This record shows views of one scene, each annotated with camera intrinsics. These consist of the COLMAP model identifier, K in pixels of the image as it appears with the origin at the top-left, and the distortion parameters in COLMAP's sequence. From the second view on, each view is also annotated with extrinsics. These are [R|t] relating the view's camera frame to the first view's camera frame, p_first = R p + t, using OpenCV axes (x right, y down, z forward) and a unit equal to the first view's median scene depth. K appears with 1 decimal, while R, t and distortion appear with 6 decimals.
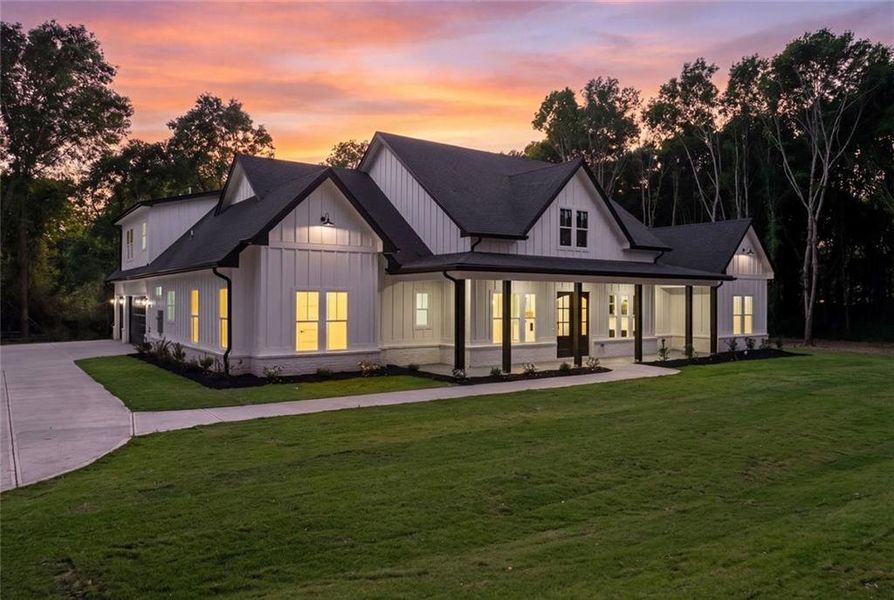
lens RADIAL K [[700.3, 0, 447.0], [0, 700.3, 300.0], [0, 0, 1]] dist [0.000365, 0.000331]
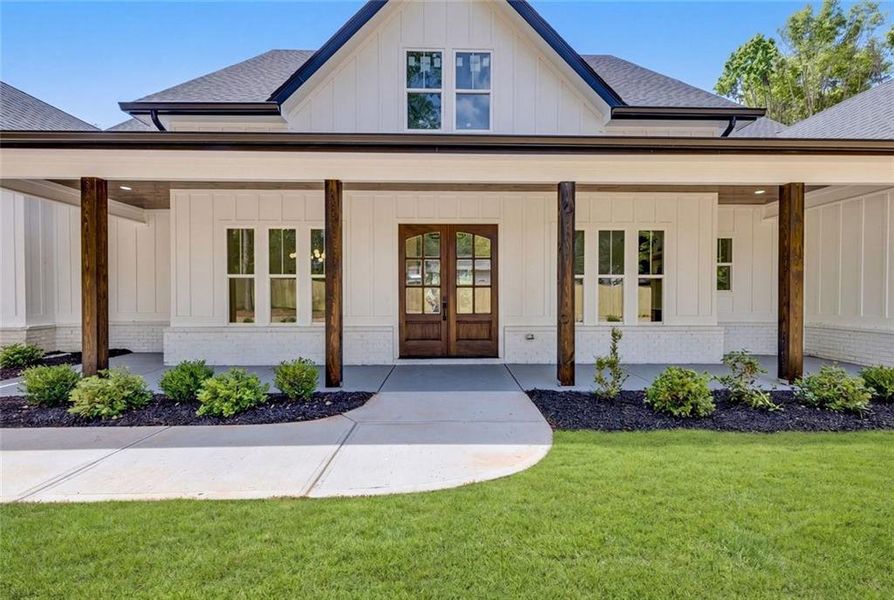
lens RADIAL K [[419.1, 0, 447.0], [0, 419.1, 300.0], [0, 0, 1]] dist [0.000751, -0.000016]
pose [[0.802716, 0.008569, -0.596300, 0.354720], [0.001775, 0.999858, 0.016758, 0.036320], [0.596359, -0.014510, 0.802587, 0.769502]]
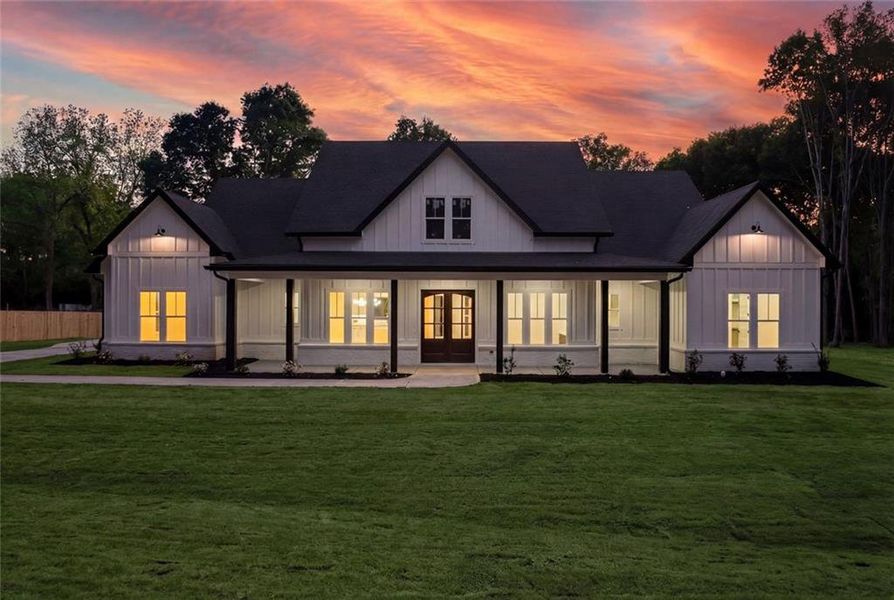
lens RADIAL K [[575.9, 0, 447.0], [0, 575.9, 300.0], [0, 0, 1]] dist [-0.031511, -0.001045]
pose [[0.784411, 0.000264, -0.620242, 0.636549], [-0.001446, 0.999998, -0.001404, 0.002603], [0.620240, 0.001999, 0.784409, 0.426700]]
